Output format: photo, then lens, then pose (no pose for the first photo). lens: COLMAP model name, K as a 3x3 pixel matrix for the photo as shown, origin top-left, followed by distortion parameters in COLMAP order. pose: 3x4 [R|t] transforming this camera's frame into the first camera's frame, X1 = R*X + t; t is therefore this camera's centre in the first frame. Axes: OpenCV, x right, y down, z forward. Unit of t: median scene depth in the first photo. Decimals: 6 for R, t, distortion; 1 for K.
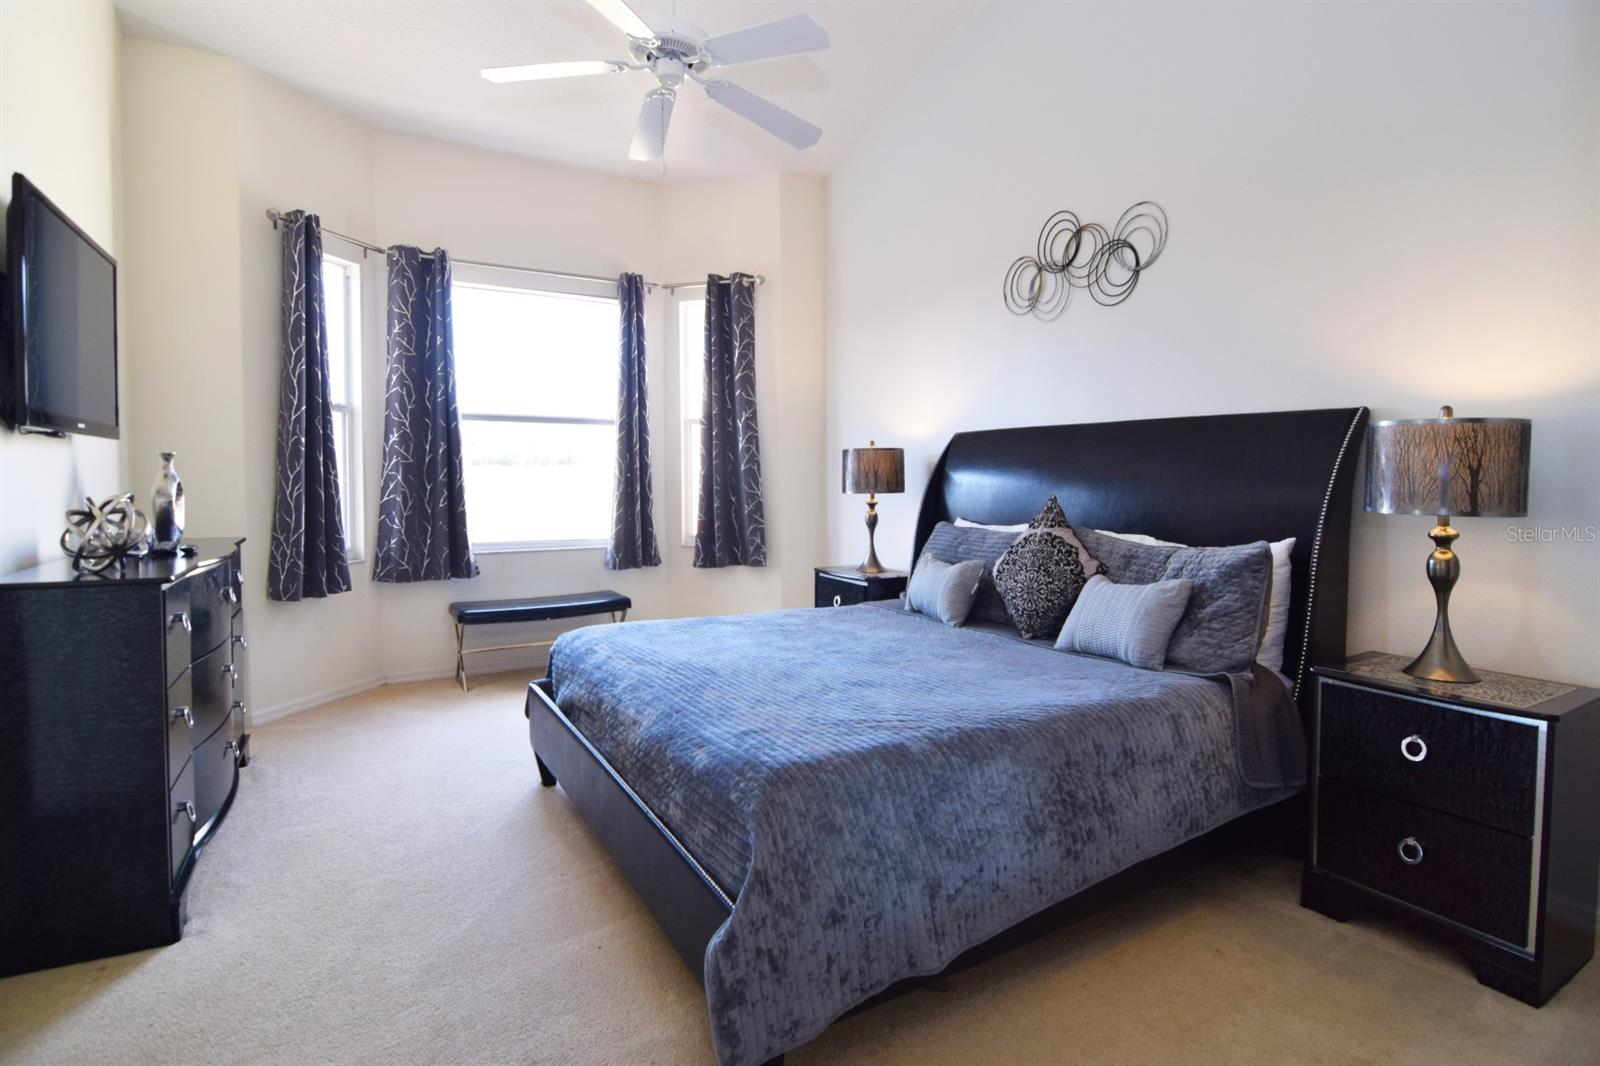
lens RADIAL K [[827.2, 0, 811.3], [0, 827.2, 520.4], [0, 0, 1]] dist [-0.013861, -0.002101]
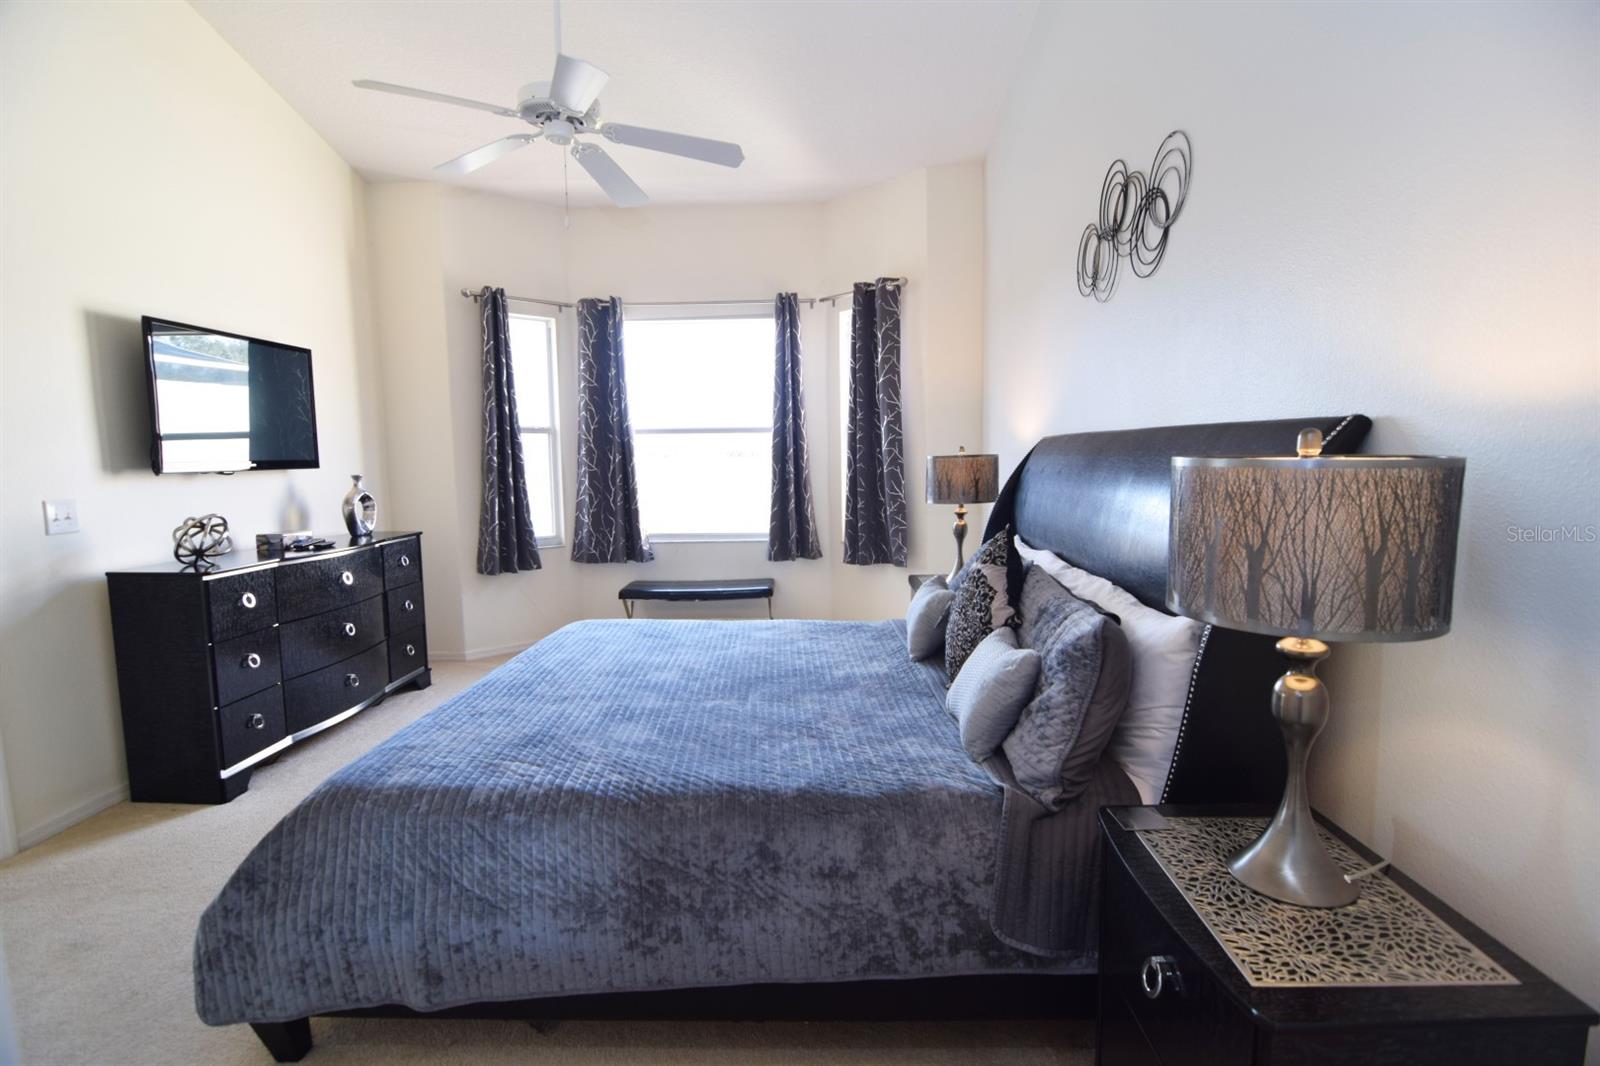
lens RADIAL K [[743.2, 0, 804.5], [0, 743.2, 542.5], [0, 0, 1]] dist [-0.011344, -0.000736]
pose [[0.844055, 0.055081, -0.533421, 0.400794], [-0.018444, 0.997104, 0.073775, -0.048791], [0.535940, -0.052432, 0.842627, 0.194533]]
